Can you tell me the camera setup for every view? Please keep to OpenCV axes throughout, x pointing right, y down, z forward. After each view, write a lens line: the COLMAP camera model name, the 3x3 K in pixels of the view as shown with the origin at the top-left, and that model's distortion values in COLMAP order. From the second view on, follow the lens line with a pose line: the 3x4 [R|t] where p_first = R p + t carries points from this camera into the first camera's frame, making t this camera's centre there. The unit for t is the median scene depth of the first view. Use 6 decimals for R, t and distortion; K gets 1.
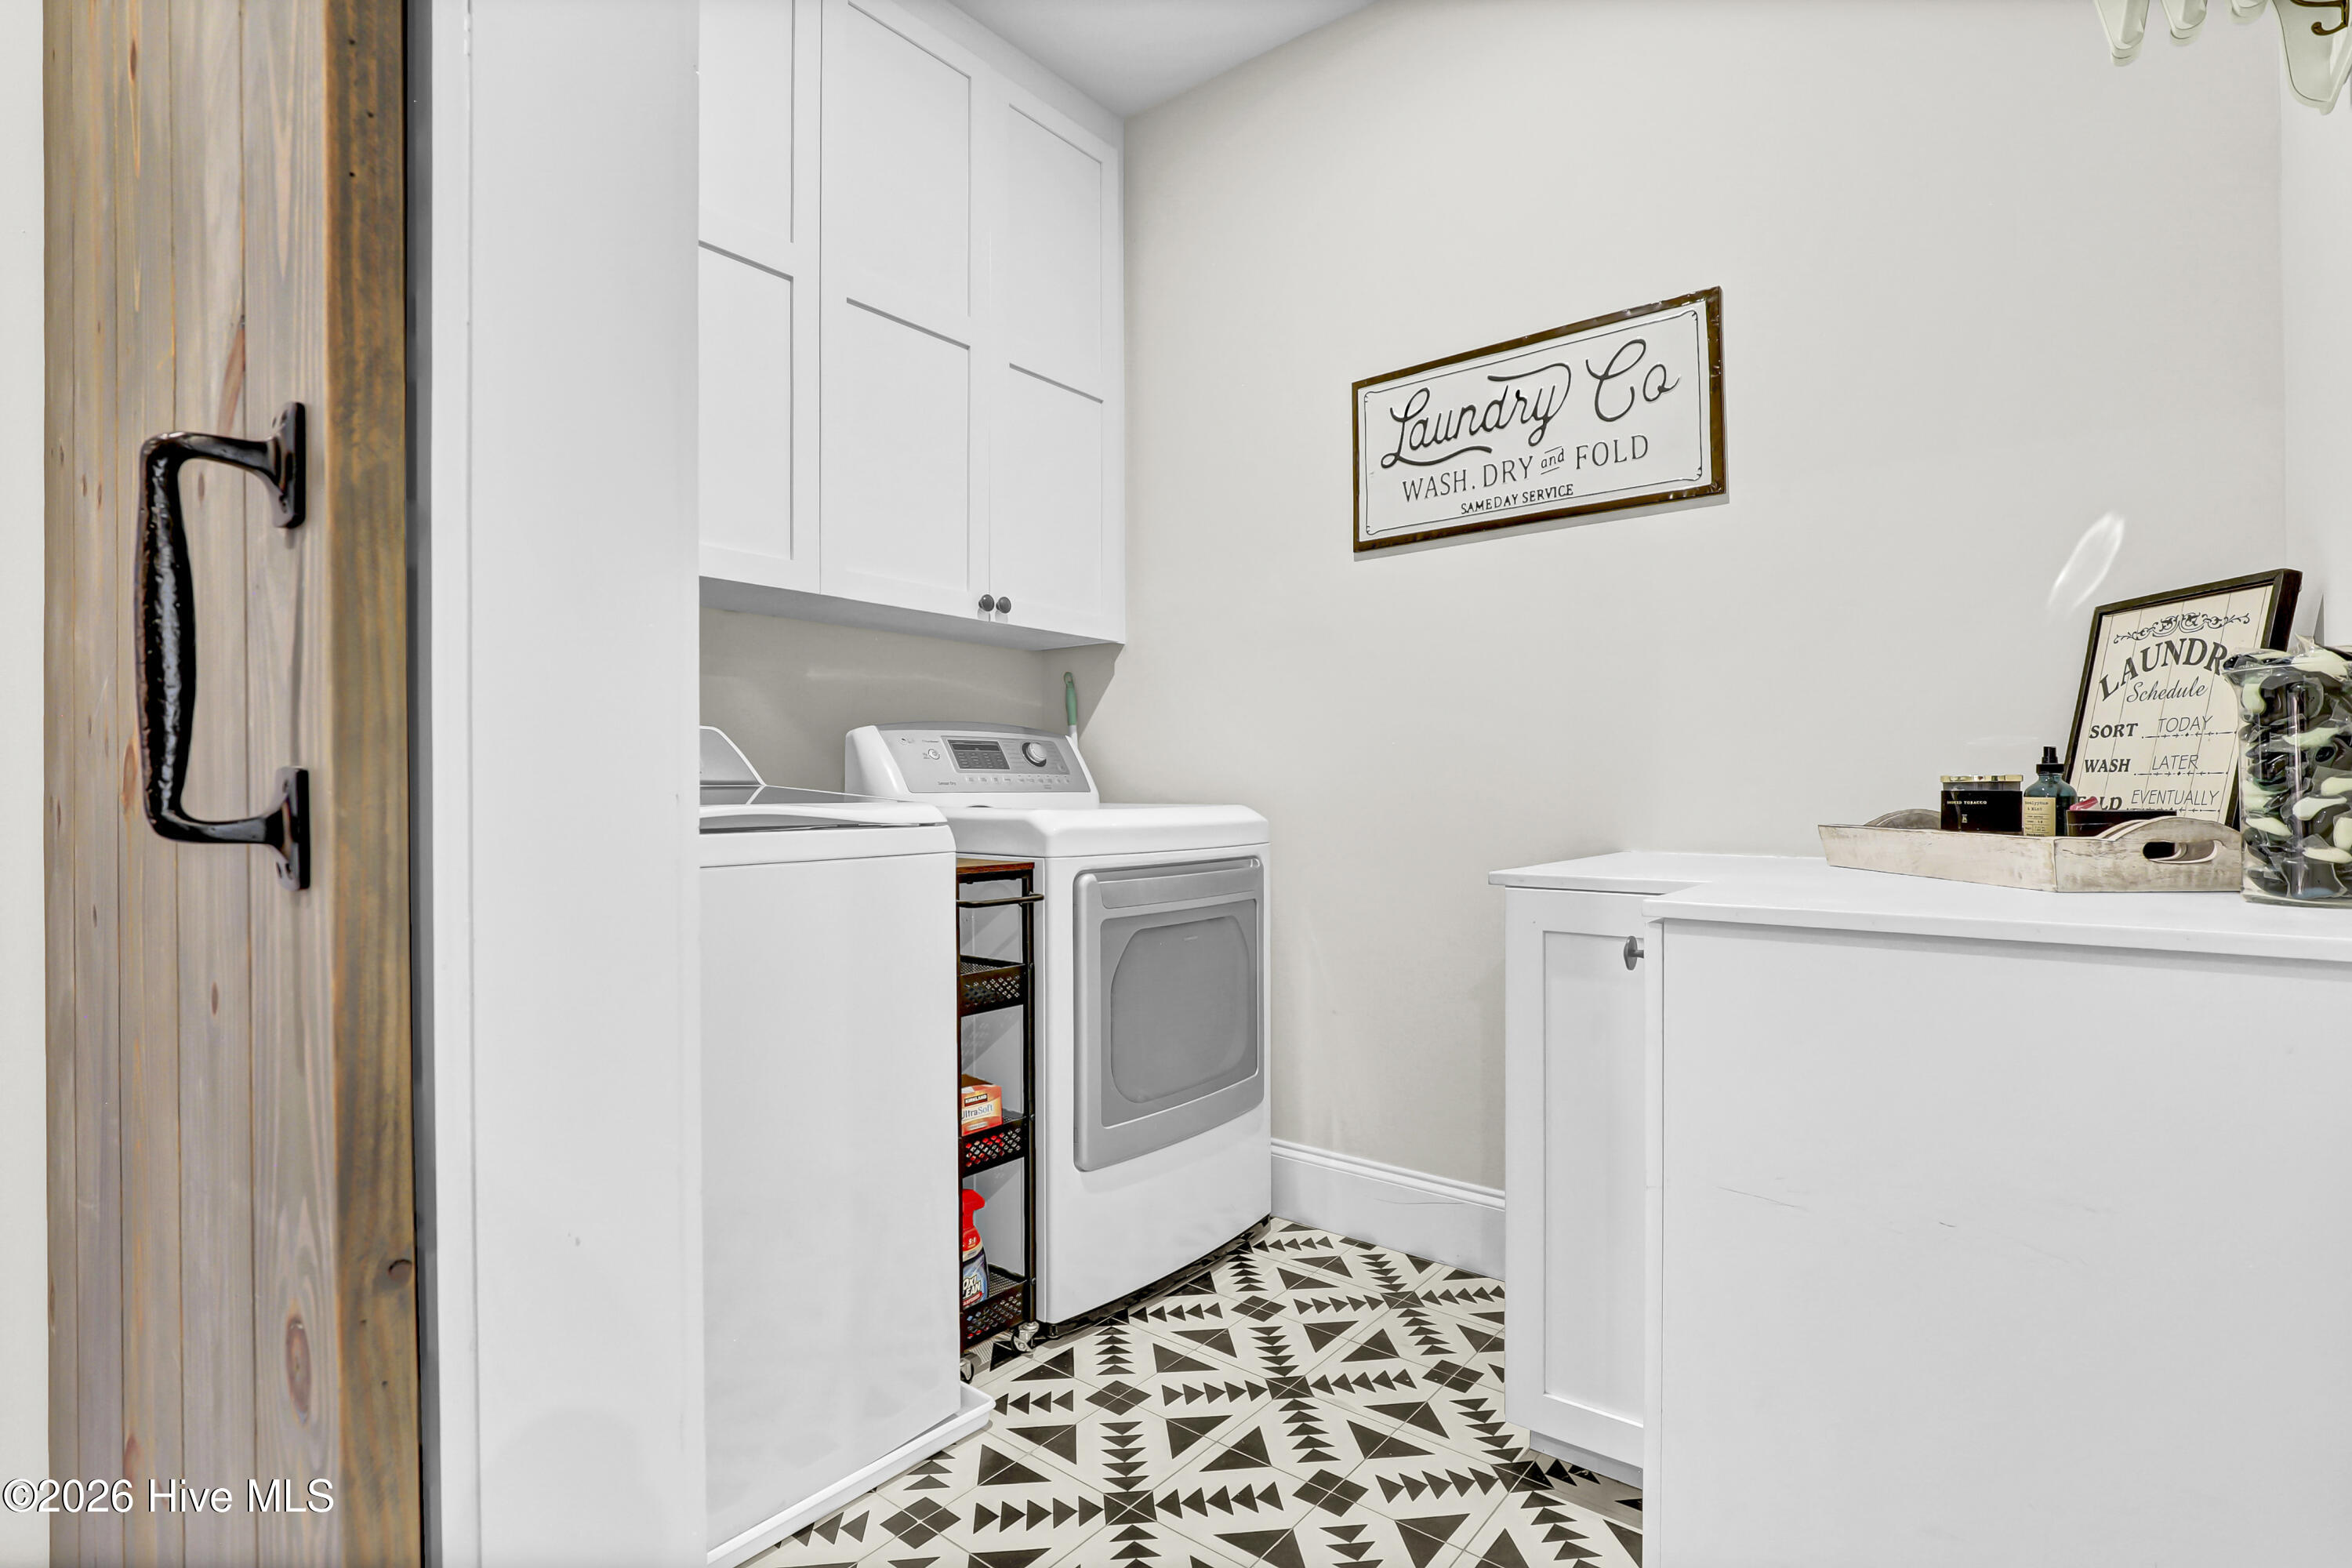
lens RADIAL K [[1156.9, 0, 1176.0], [0, 1156.9, 784.0], [0, 0, 1]] dist [-0.033668, 0.000360]
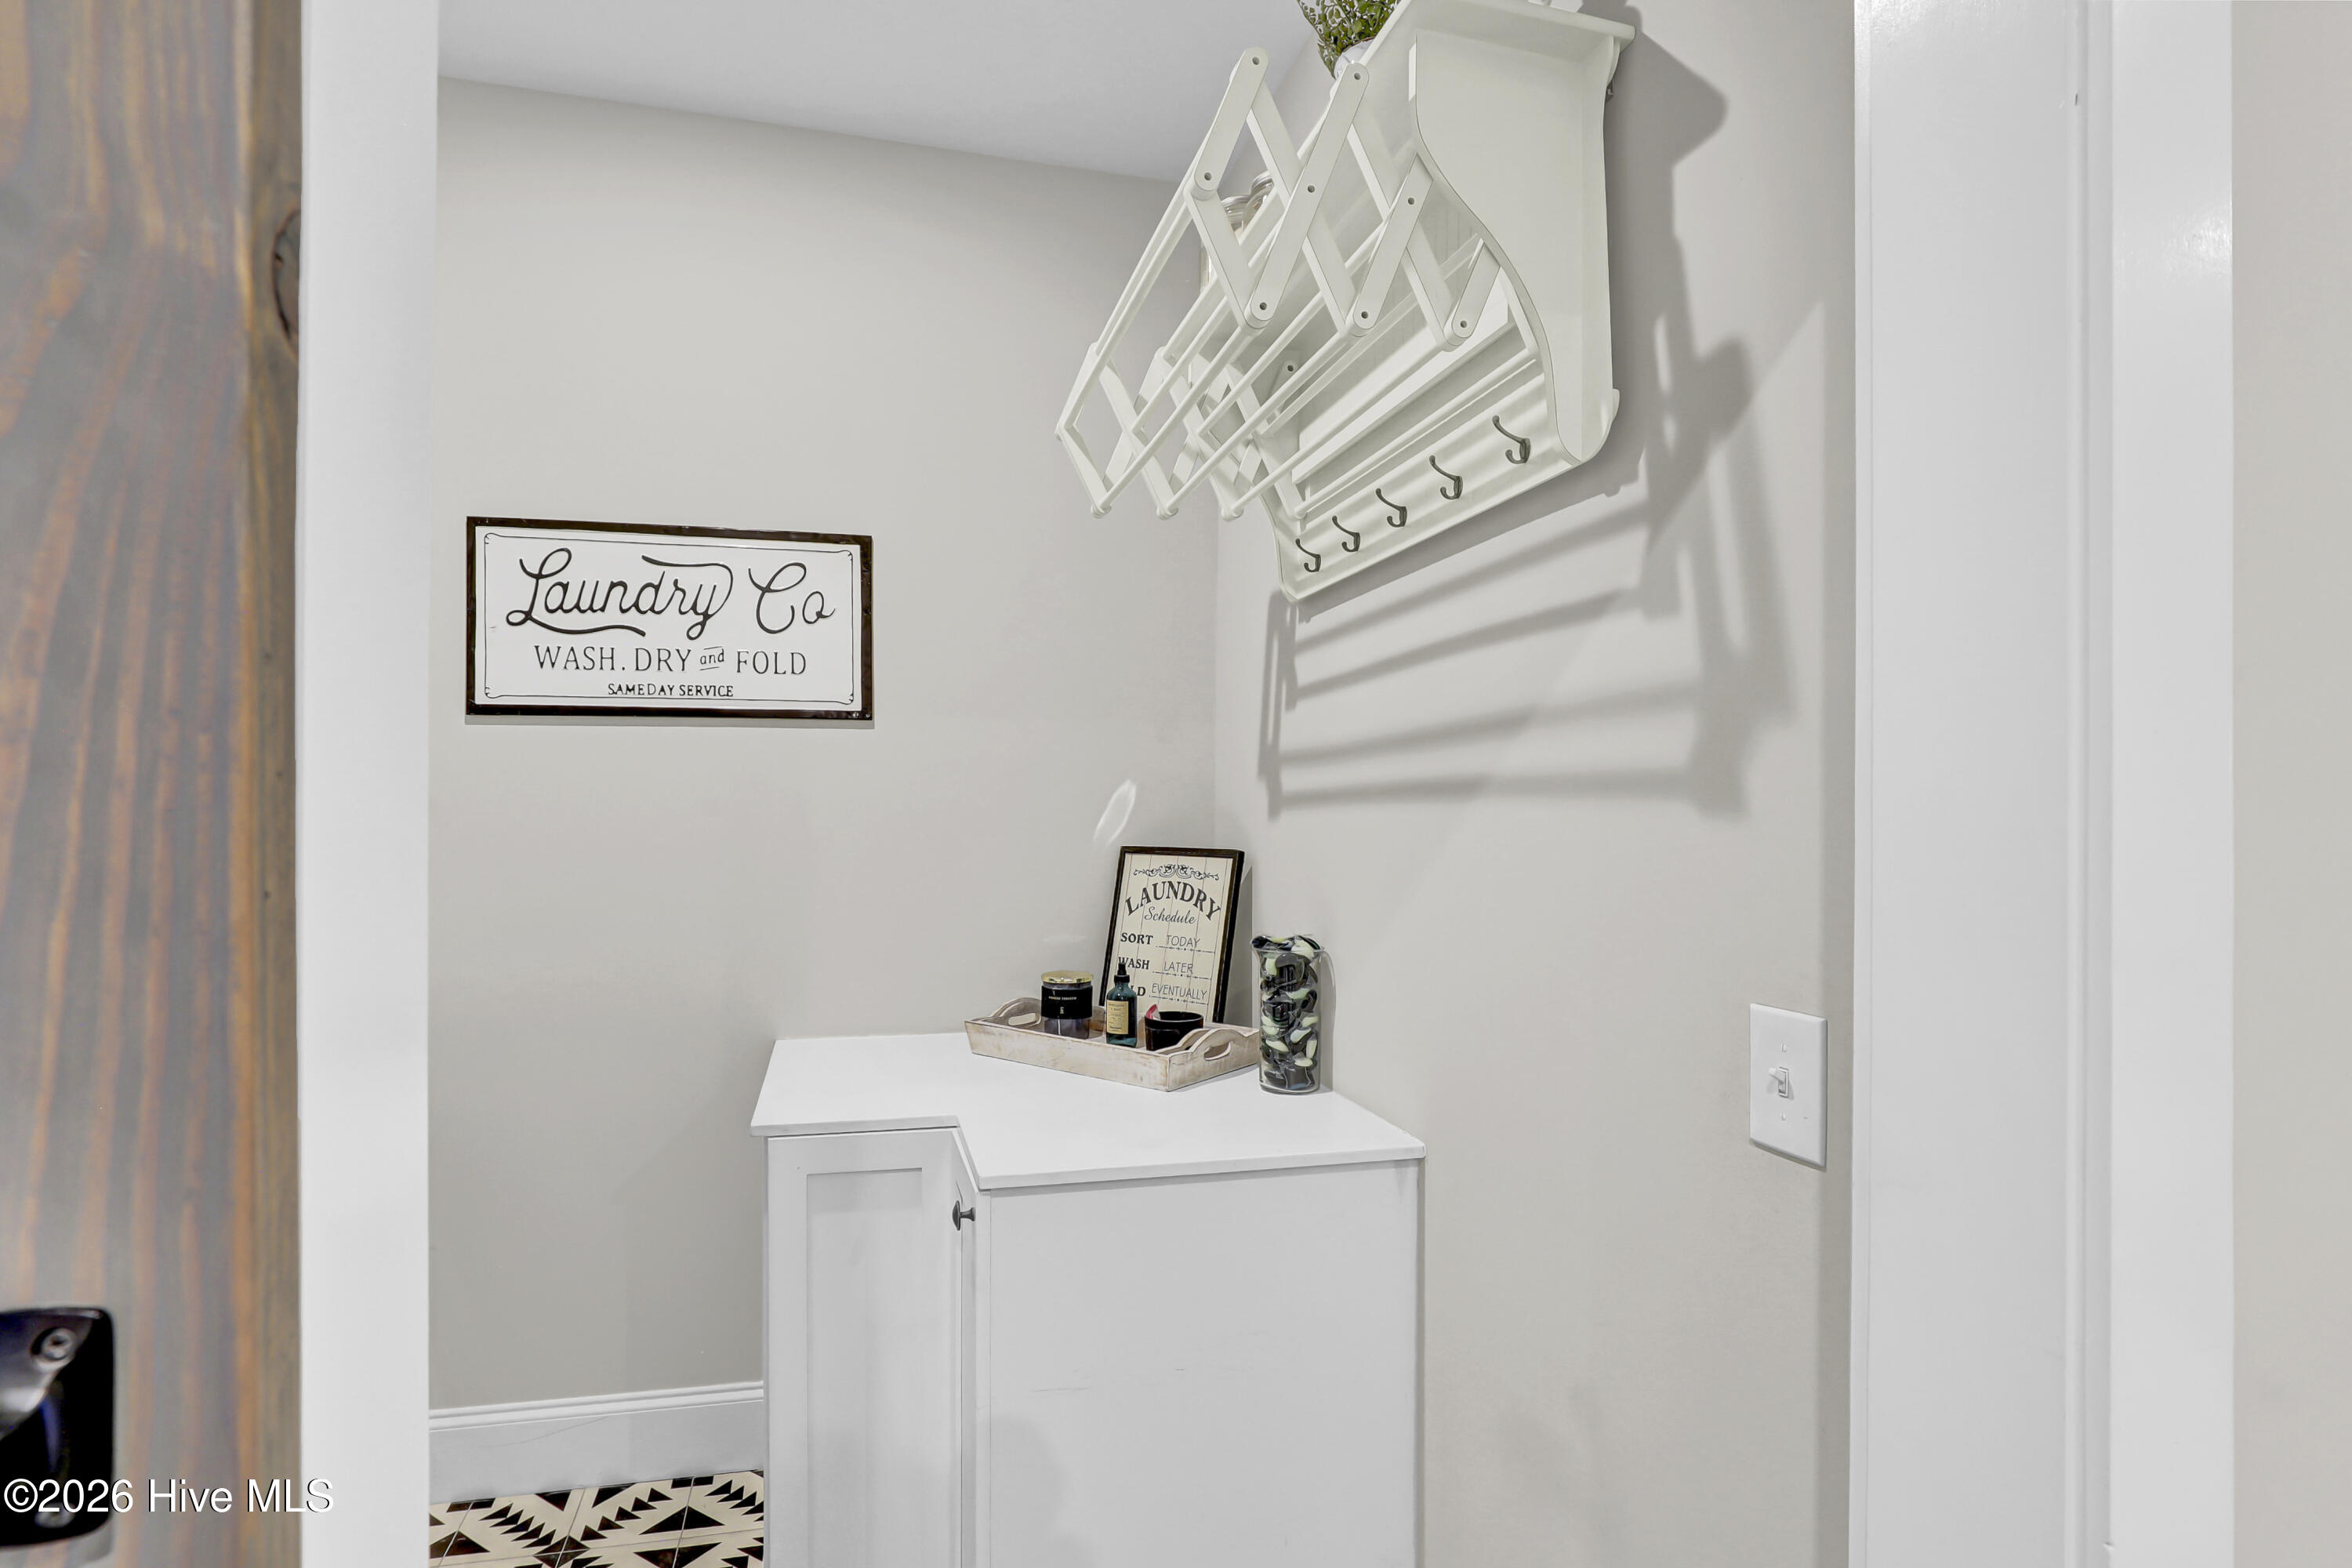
lens RADIAL K [[1156.9, 0, 1176.0], [0, 1156.9, 784.0], [0, 0, 1]] dist [-0.033668, 0.000360]
pose [[0.575198, 0.021140, 0.817741, -0.275738], [-0.024434, 0.999664, -0.008656, -0.176126], [-0.817649, -0.015001, 0.575521, 0.075860]]
